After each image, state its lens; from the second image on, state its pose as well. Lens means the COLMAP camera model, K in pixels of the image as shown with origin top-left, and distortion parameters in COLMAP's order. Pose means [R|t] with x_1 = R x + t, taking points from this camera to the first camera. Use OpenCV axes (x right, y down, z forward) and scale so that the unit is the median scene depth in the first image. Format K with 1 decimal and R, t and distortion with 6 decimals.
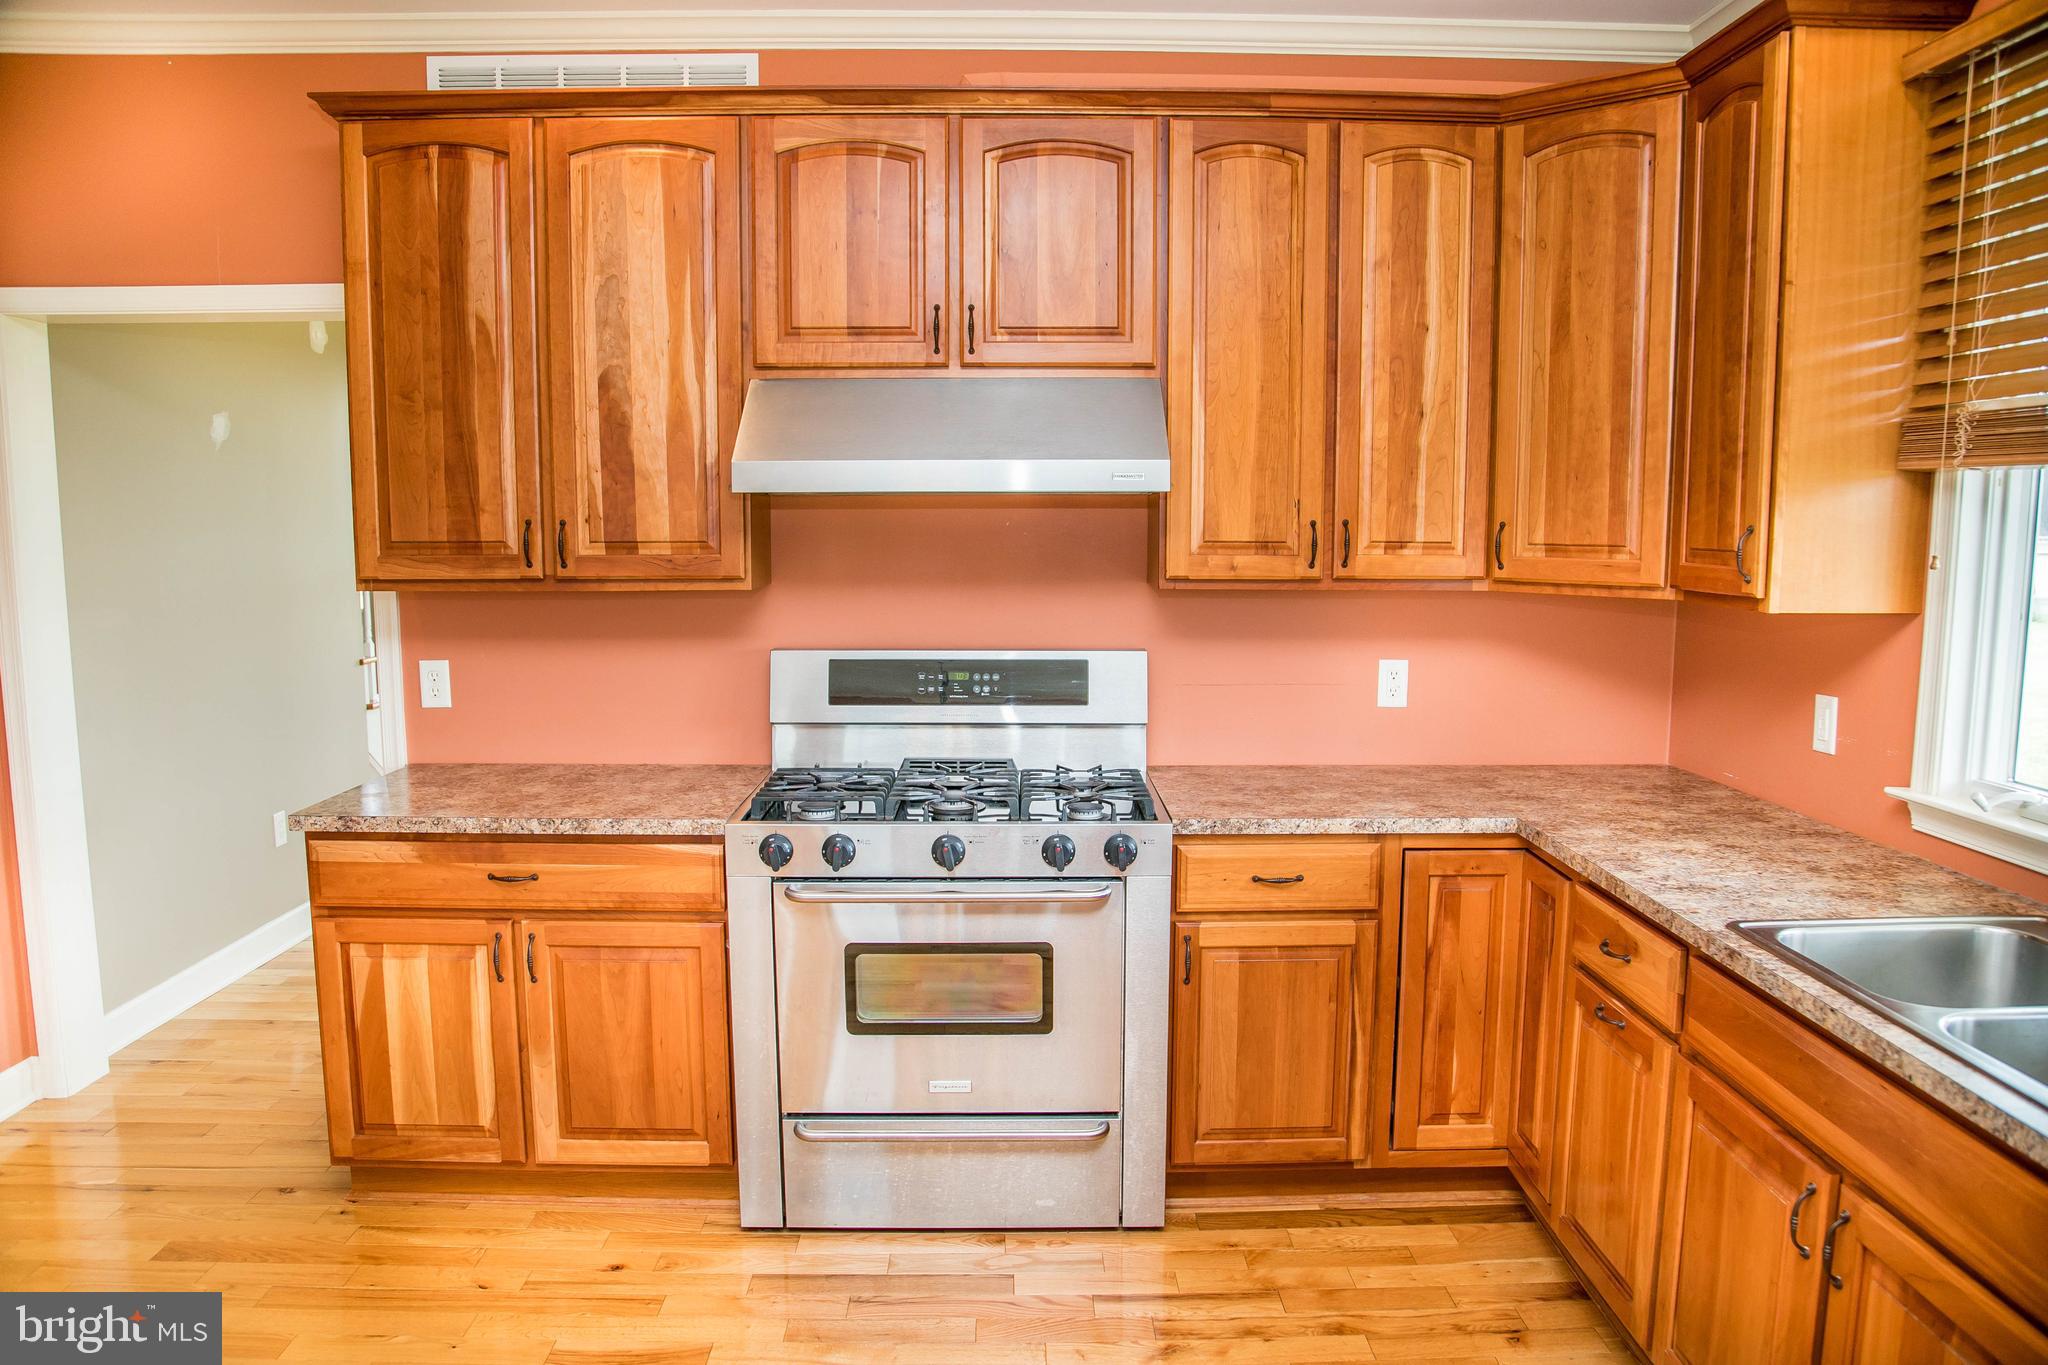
lens RADIAL K [[1414.5, 0, 1029.9], [0, 1414.5, 690.1], [0, 0, 1]] dist [-0.122509, 0.075573]
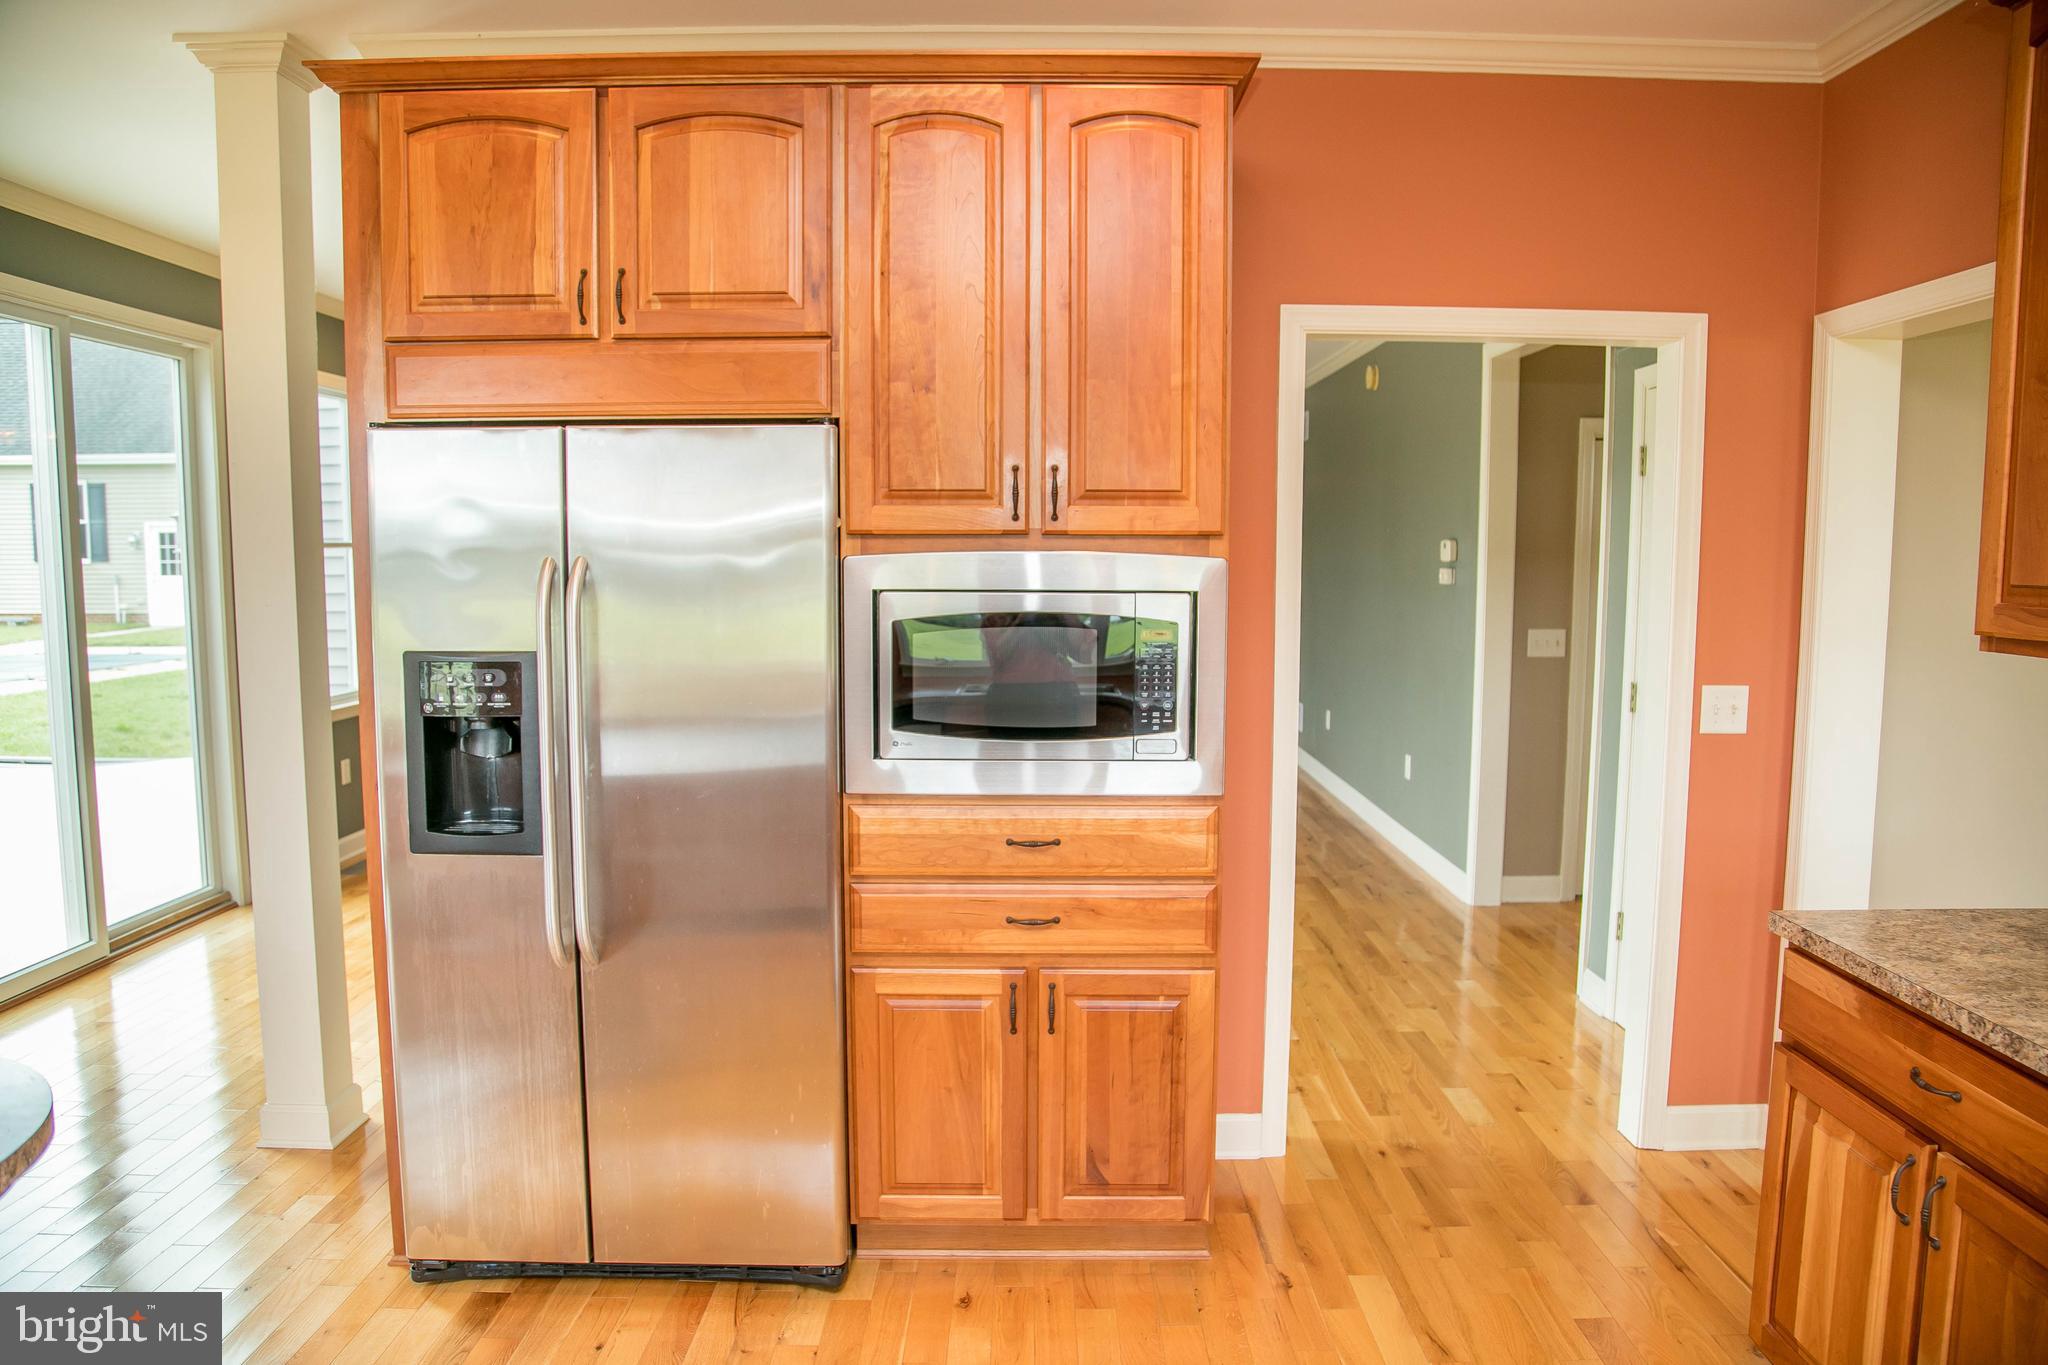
lens RADIAL K [[1408.6, 0, 1045.1], [0, 1408.6, 687.4], [0, 0, 1]] dist [-0.129529, 0.083164]
pose [[-0.017586, 0.095348, -0.995289, 0.254740], [-0.126141, 0.987277, 0.096809, -0.061586], [0.991856, 0.127249, -0.005335, 0.531820]]
